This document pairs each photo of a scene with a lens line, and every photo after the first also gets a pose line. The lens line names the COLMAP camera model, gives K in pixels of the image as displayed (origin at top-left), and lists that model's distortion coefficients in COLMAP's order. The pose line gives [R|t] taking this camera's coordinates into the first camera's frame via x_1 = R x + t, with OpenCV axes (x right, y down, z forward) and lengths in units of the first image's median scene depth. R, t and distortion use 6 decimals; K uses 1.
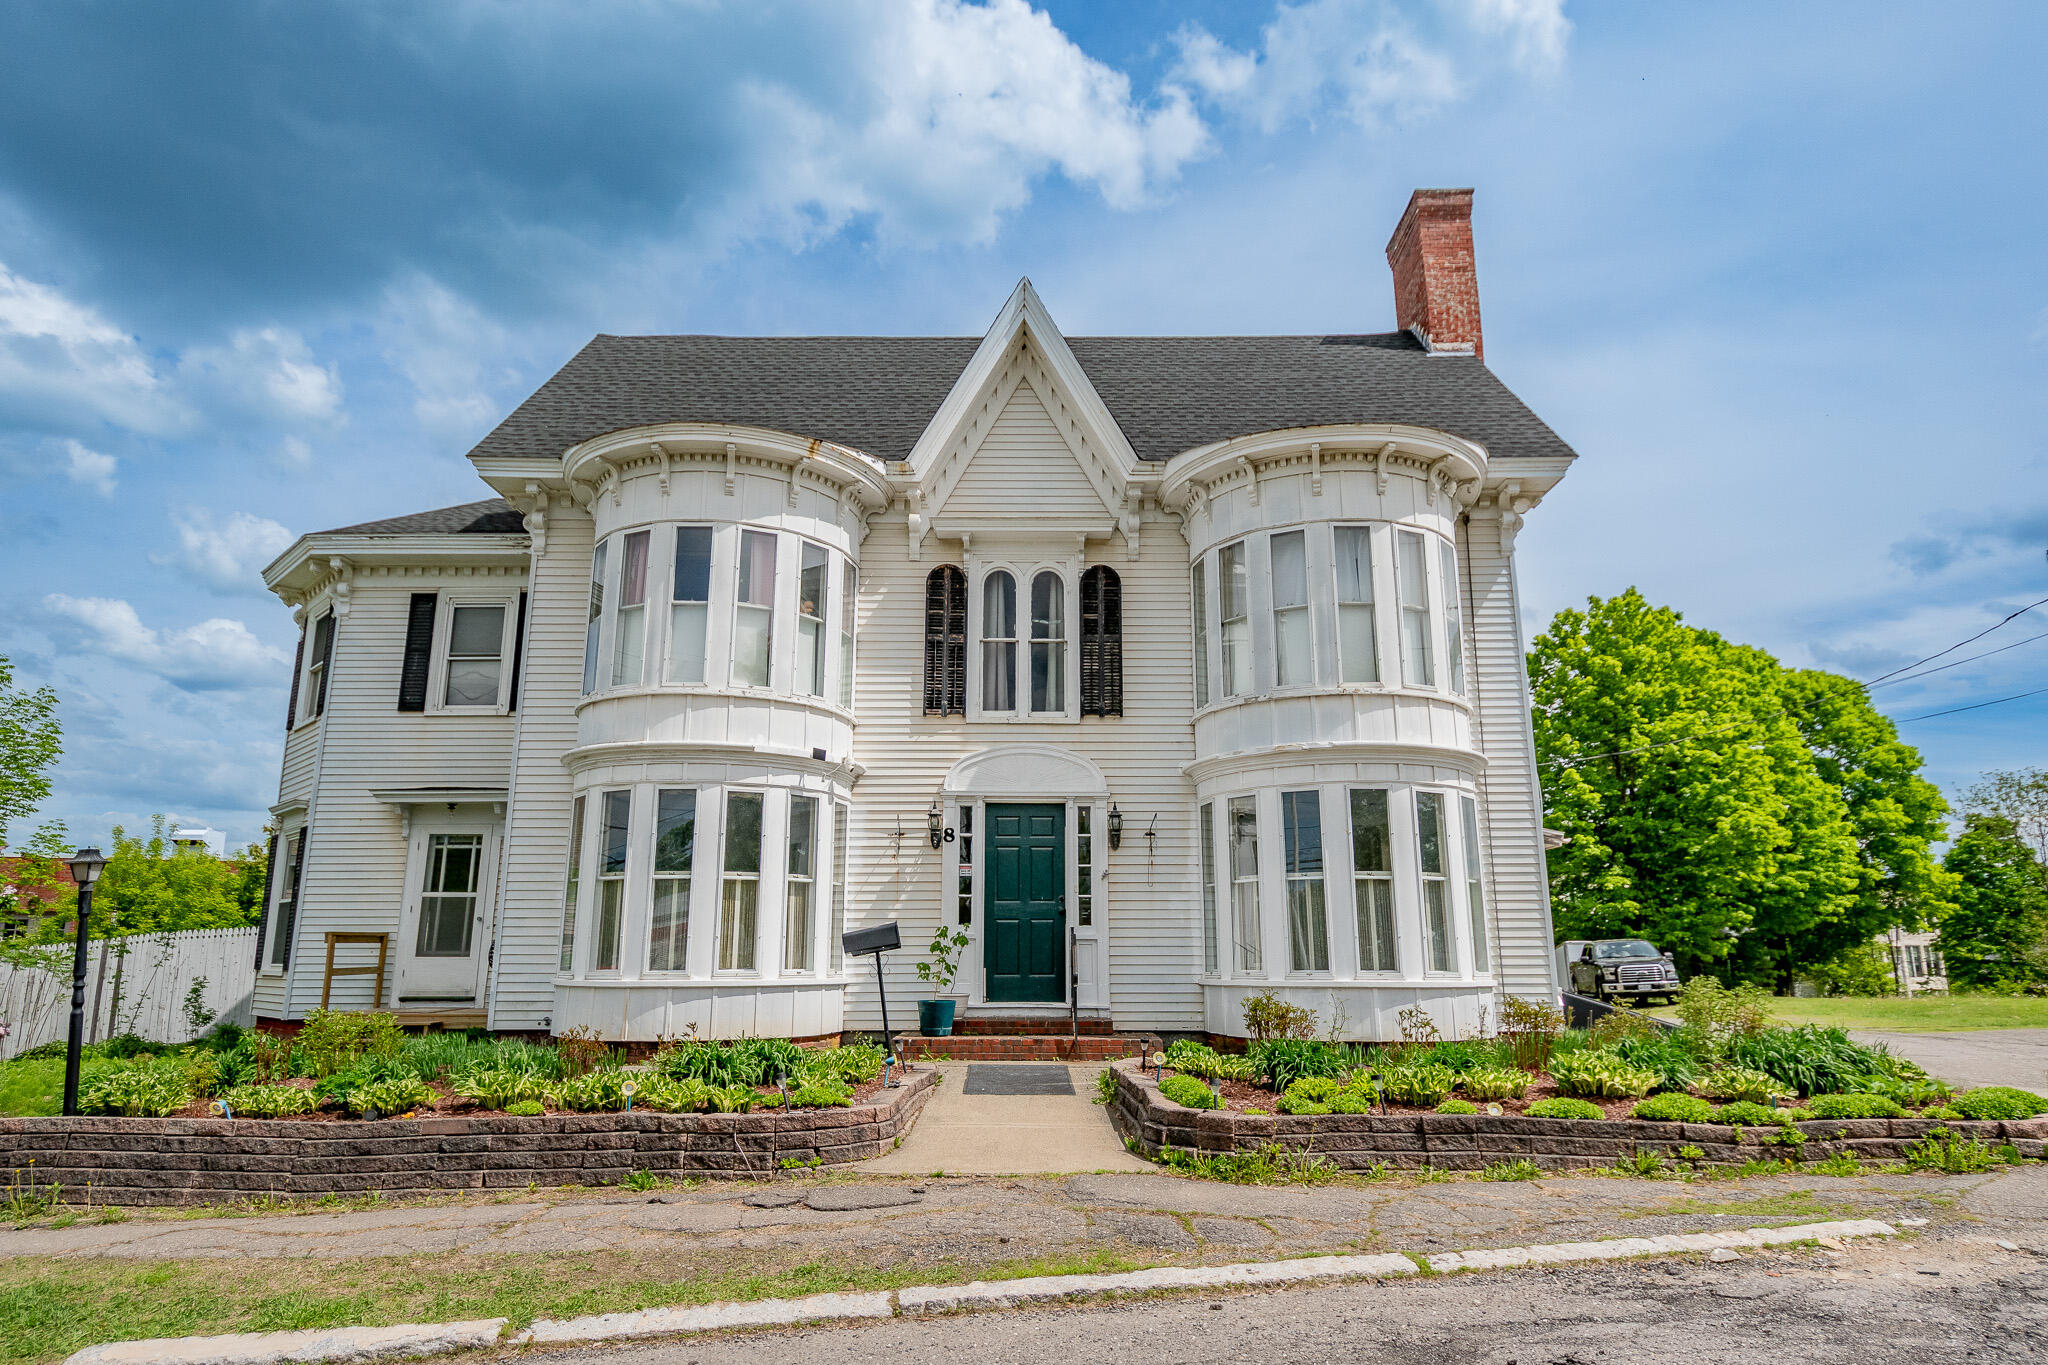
lens RADIAL K [[1236.7, 0, 1018.7], [0, 1236.7, 686.0], [0, 0, 1]] dist [0.017772, -0.016250]
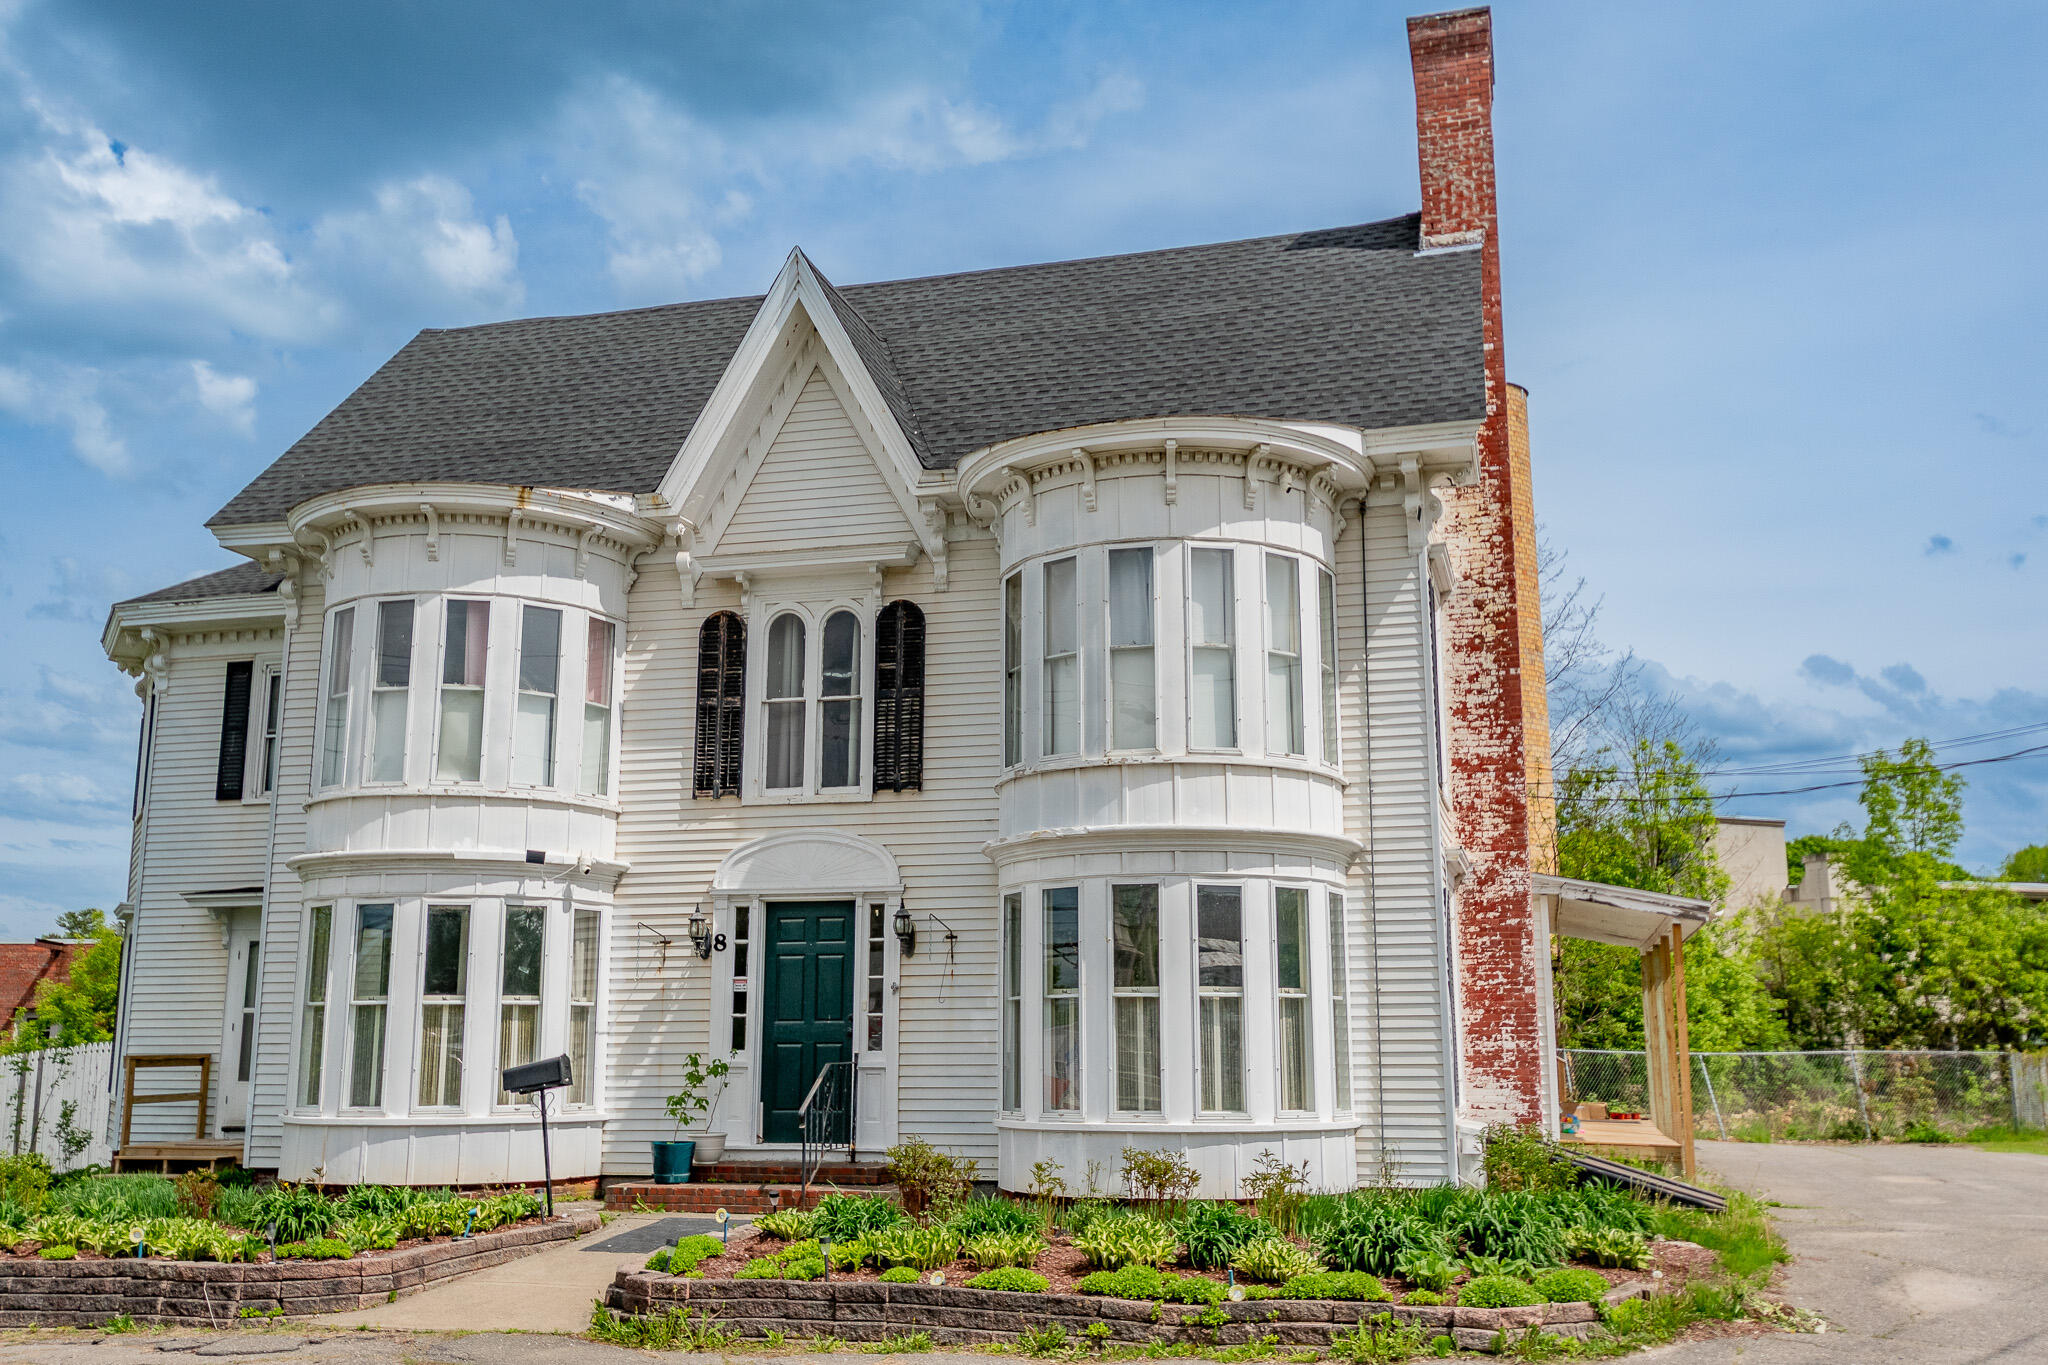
lens RADIAL K [[1930.7, 0, 1025.5], [0, 1930.7, 675.9], [0, 0, 1]] dist [0.007159, 0.000000]
pose [[0.964795, -0.052620, -0.257687, 0.482216], [0.059848, 0.998001, 0.020284, -0.072039], [0.256105, -0.034992, 0.966015, -0.194218]]
